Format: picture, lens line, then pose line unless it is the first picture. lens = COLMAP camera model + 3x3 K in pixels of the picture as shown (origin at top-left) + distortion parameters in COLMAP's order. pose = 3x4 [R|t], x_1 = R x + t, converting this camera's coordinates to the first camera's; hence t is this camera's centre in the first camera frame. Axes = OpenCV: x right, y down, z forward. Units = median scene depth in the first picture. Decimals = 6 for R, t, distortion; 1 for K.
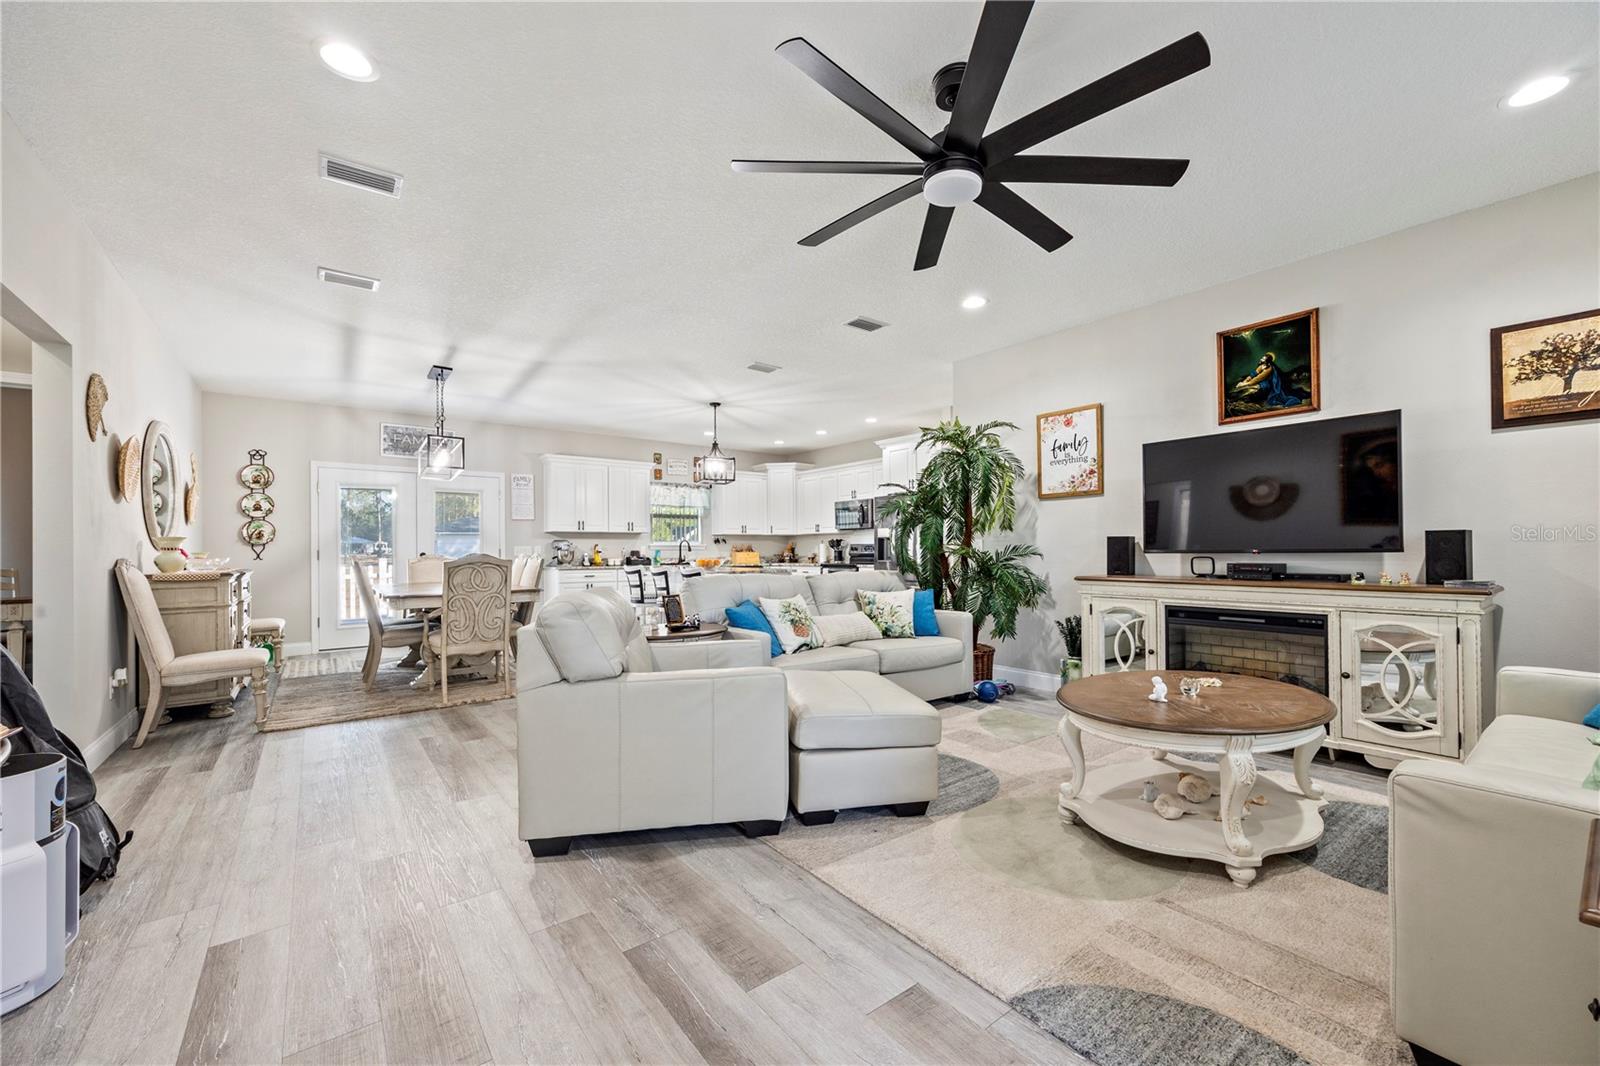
lens RADIAL K [[633.7, 0, 803.6], [0, 633.7, 543.3], [0, 0, 1]] dist [0.001318, 0.000252]
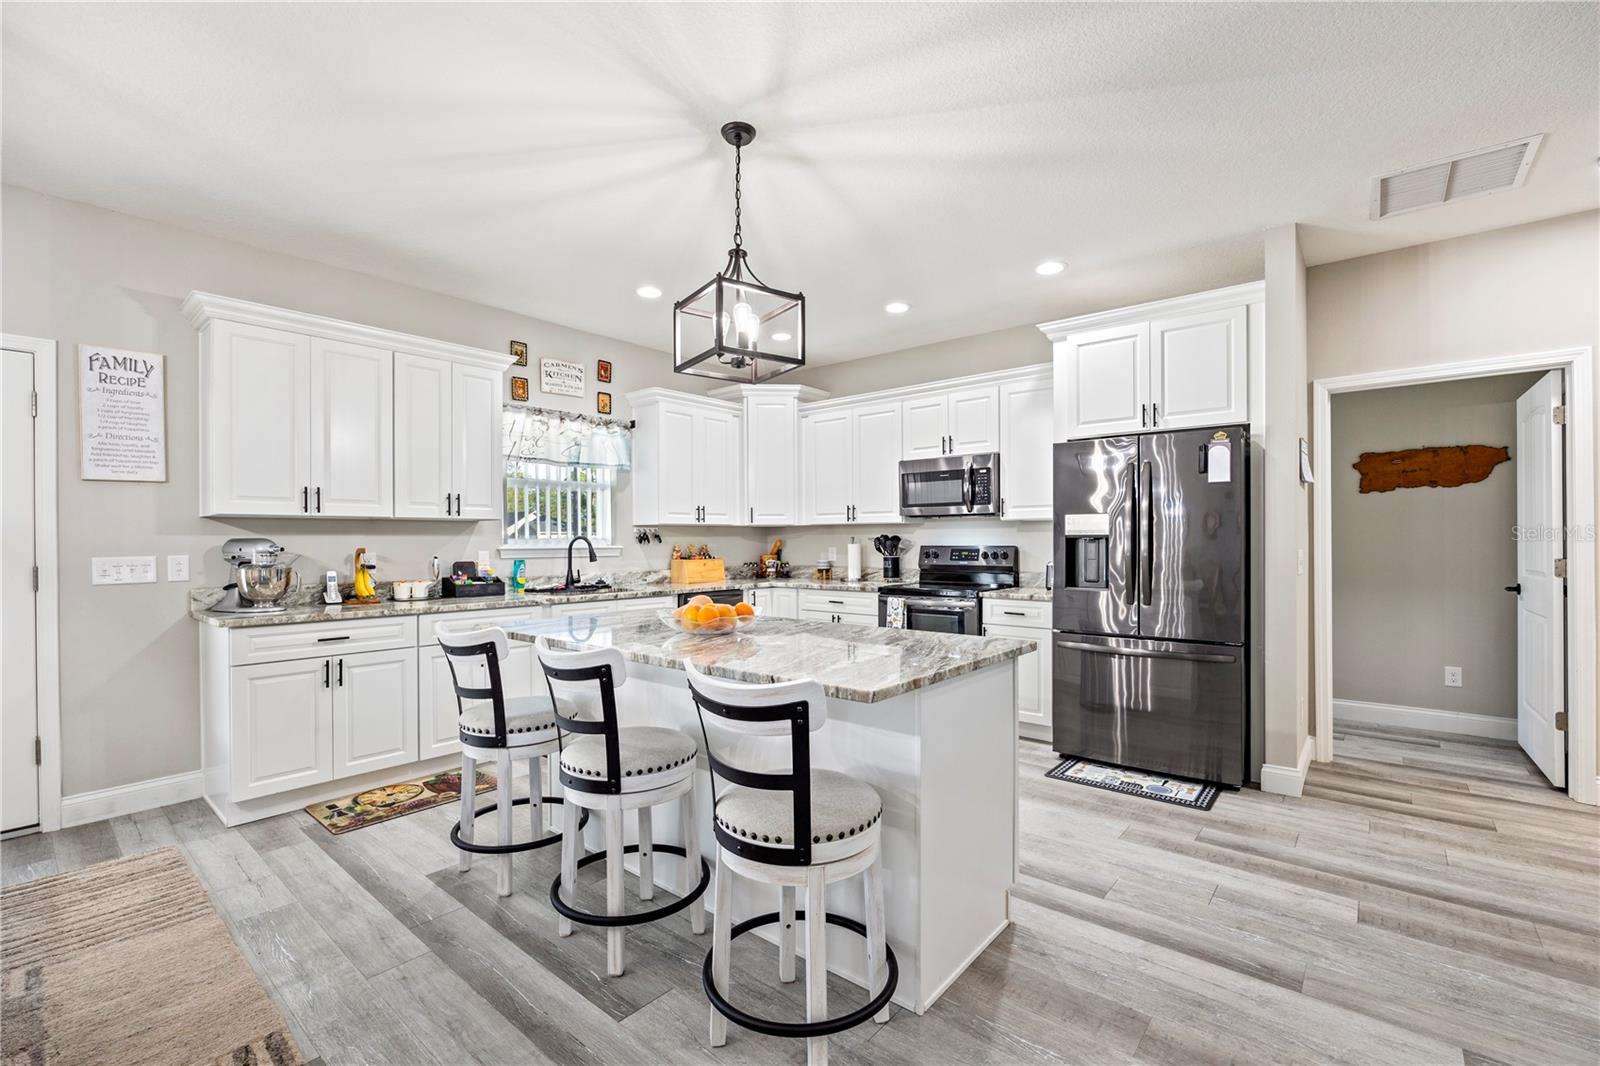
lens RADIAL K [[695.5, 0, 807.9], [0, 695.5, 540.3], [0, 0, 1]] dist [-0.015570, 0.001442]
pose [[0.976567, 0.002098, 0.215205, -0.141230], [-0.004682, 0.999923, 0.011498, -0.009354], [-0.215165, -0.012237, 0.976501, 0.497884]]
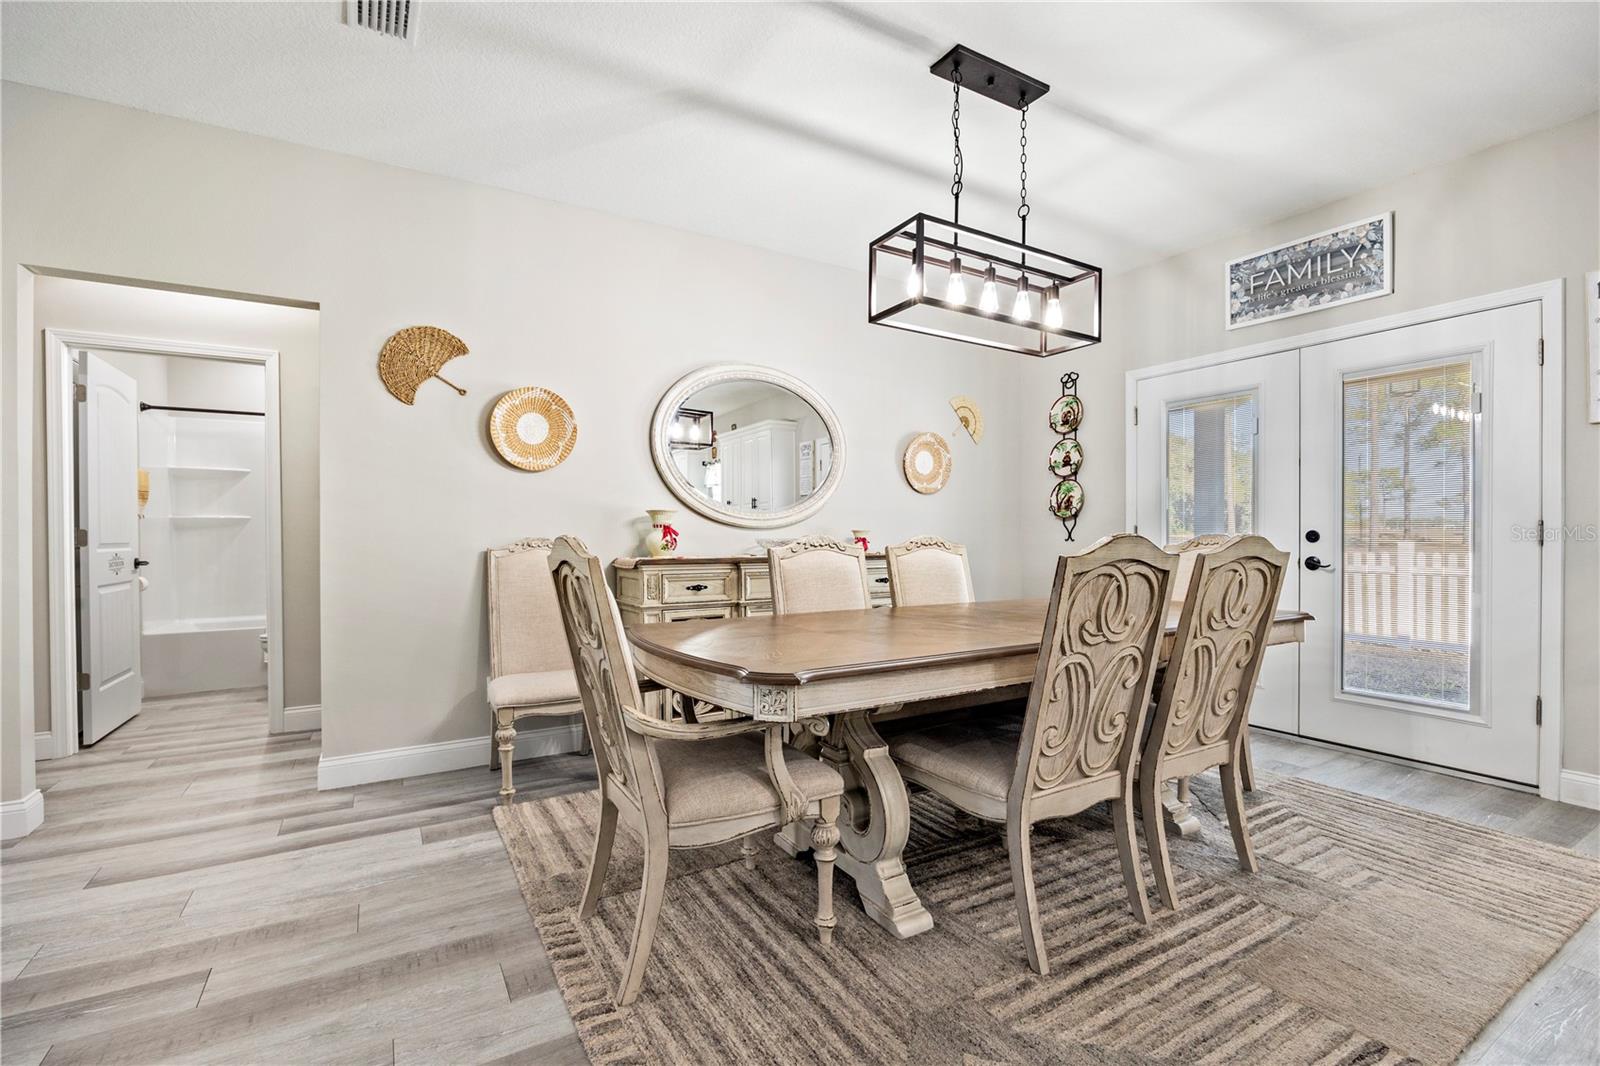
lens RADIAL K [[695.5, 0, 797.6], [0, 695.5, 538.6], [0, 0, 1]] dist [-0.015570, 0.001442]
pose [[-0.114757, 0.017682, -0.993236, -0.079202], [0.016788, 0.999733, 0.015858, 0.006028], [0.993252, -0.014855, -0.115023, 0.589660]]
